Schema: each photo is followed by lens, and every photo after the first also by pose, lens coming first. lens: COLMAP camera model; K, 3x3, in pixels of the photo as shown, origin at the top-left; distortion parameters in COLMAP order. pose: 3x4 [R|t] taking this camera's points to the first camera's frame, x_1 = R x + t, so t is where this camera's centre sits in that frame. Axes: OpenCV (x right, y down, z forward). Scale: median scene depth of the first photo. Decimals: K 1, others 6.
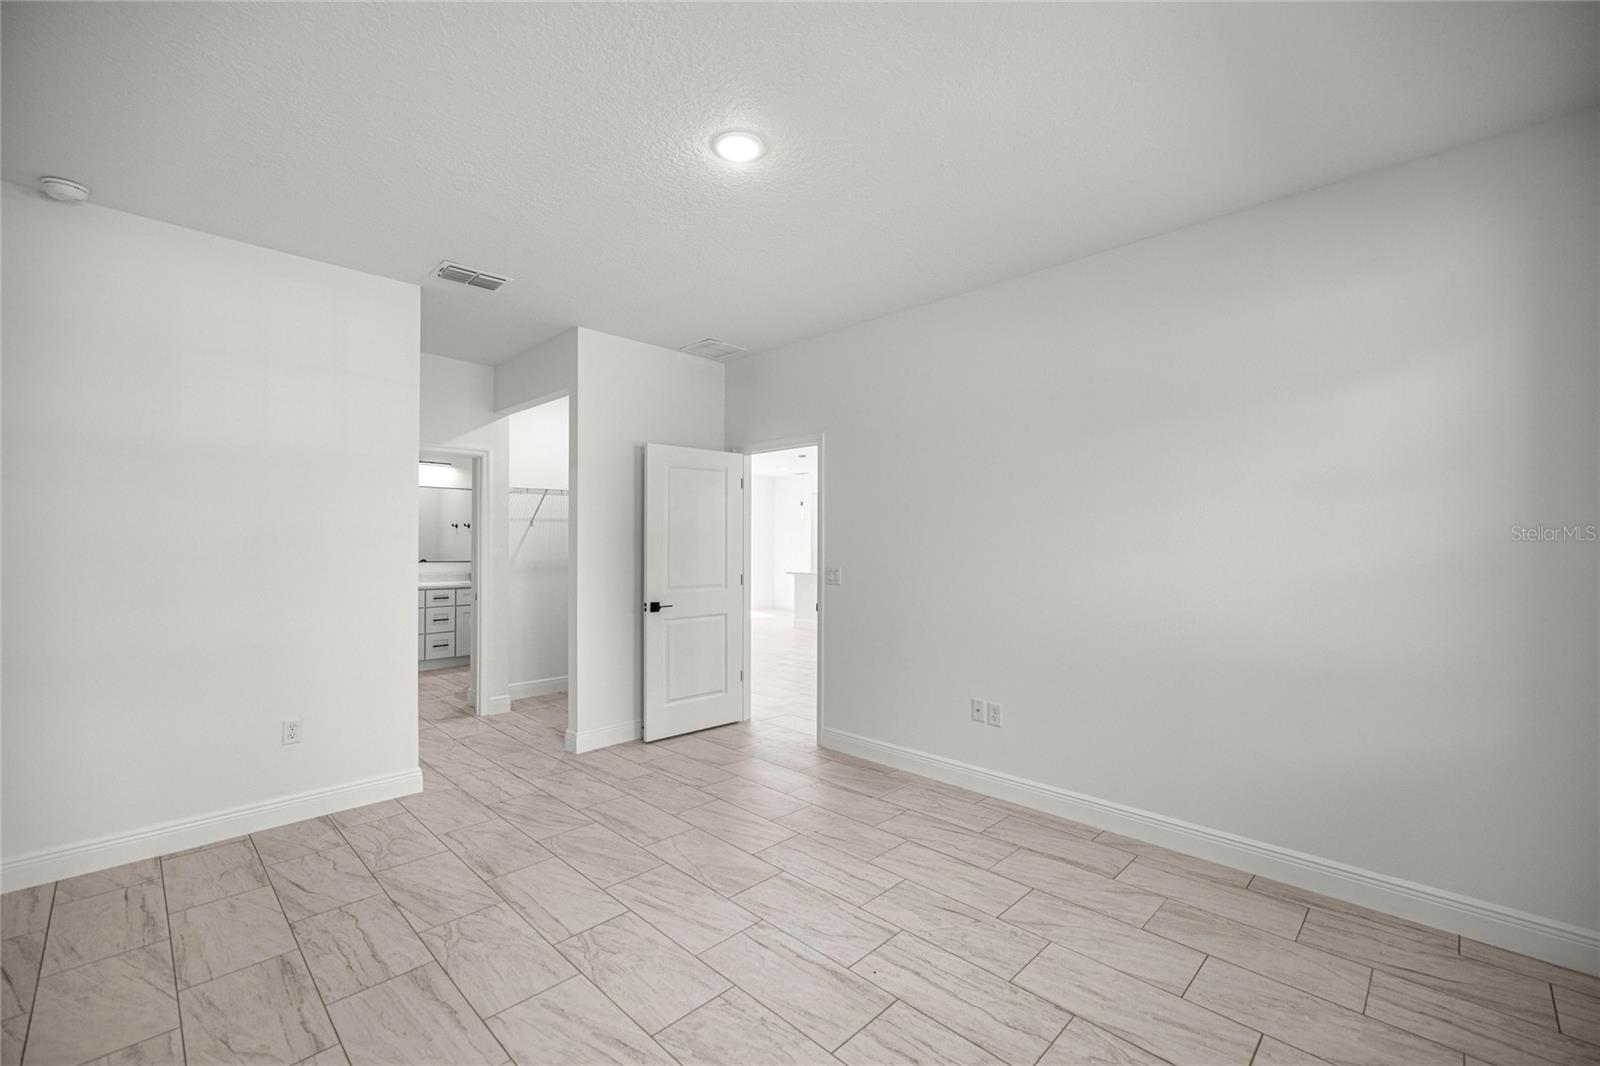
lens RADIAL K [[682.3, 0, 801.7], [0, 682.3, 542.3], [0, 0, 1]] dist [0.002681, 0.000471]
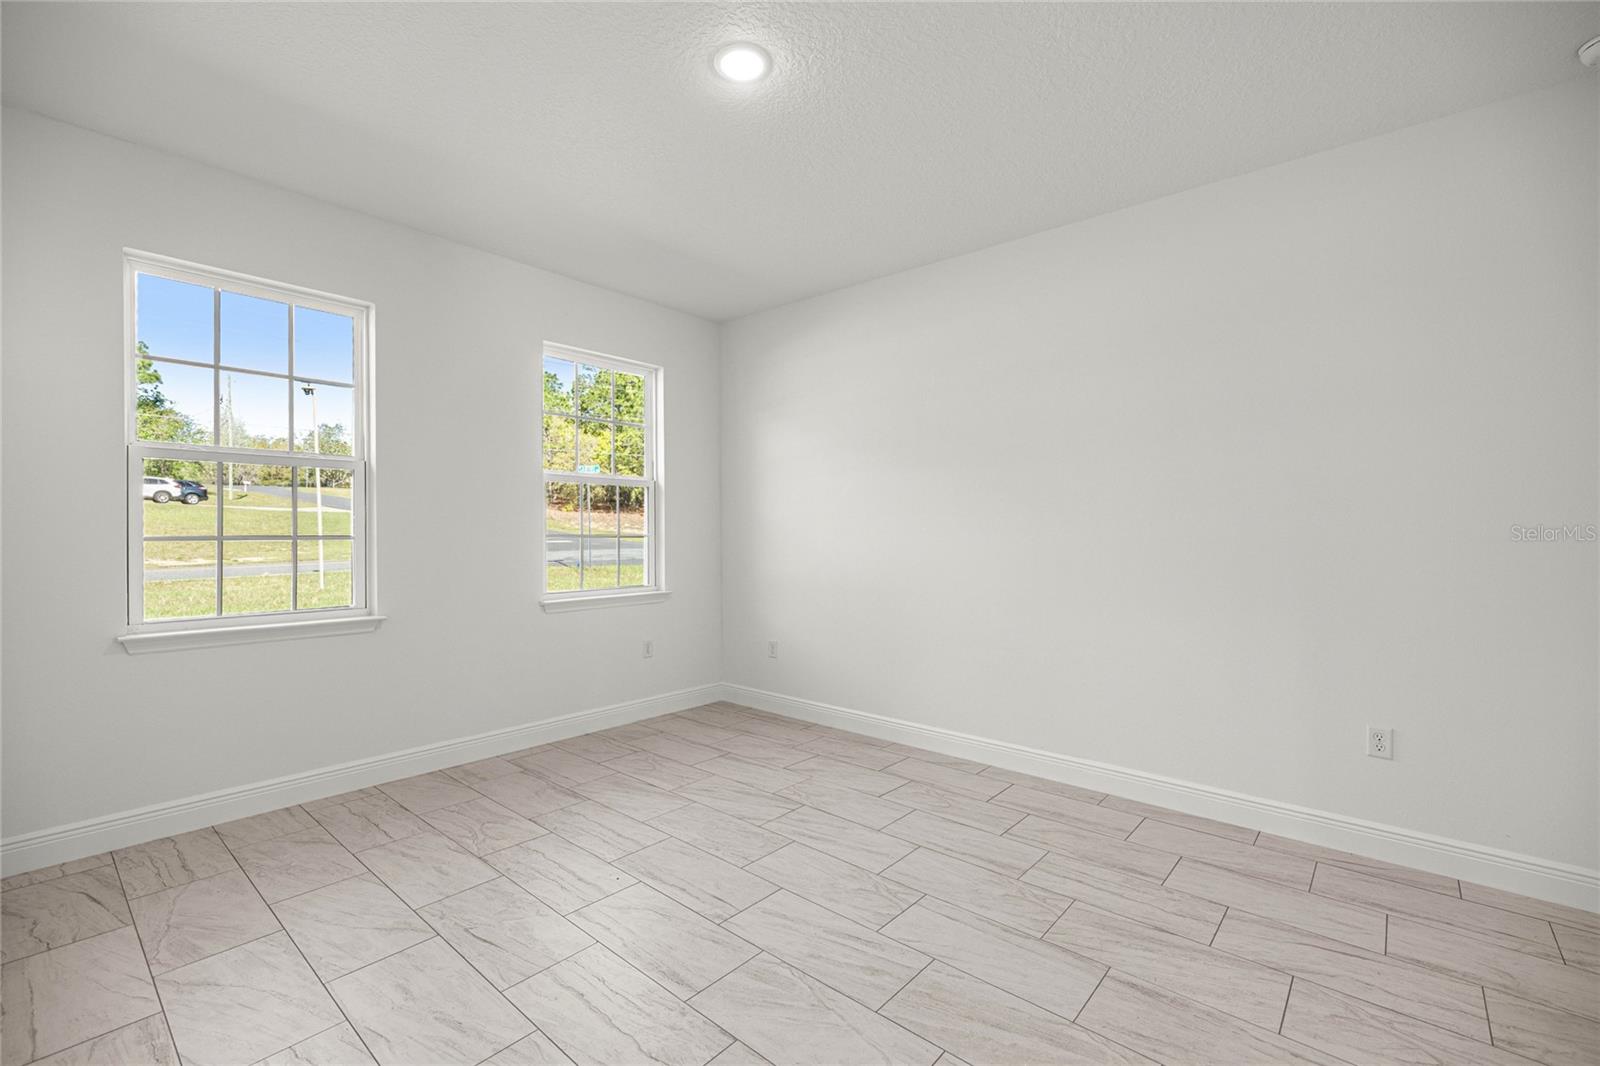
lens RADIAL K [[682.3, 0, 800.6], [0, 682.3, 537.7], [0, 0, 1]] dist [0.002681, 0.000471]
pose [[-0.998027, -0.004999, -0.062587, -0.108844], [-0.005532, 0.999950, 0.008345, 0.052196], [0.062542, 0.008675, -0.998005, 1.935528]]
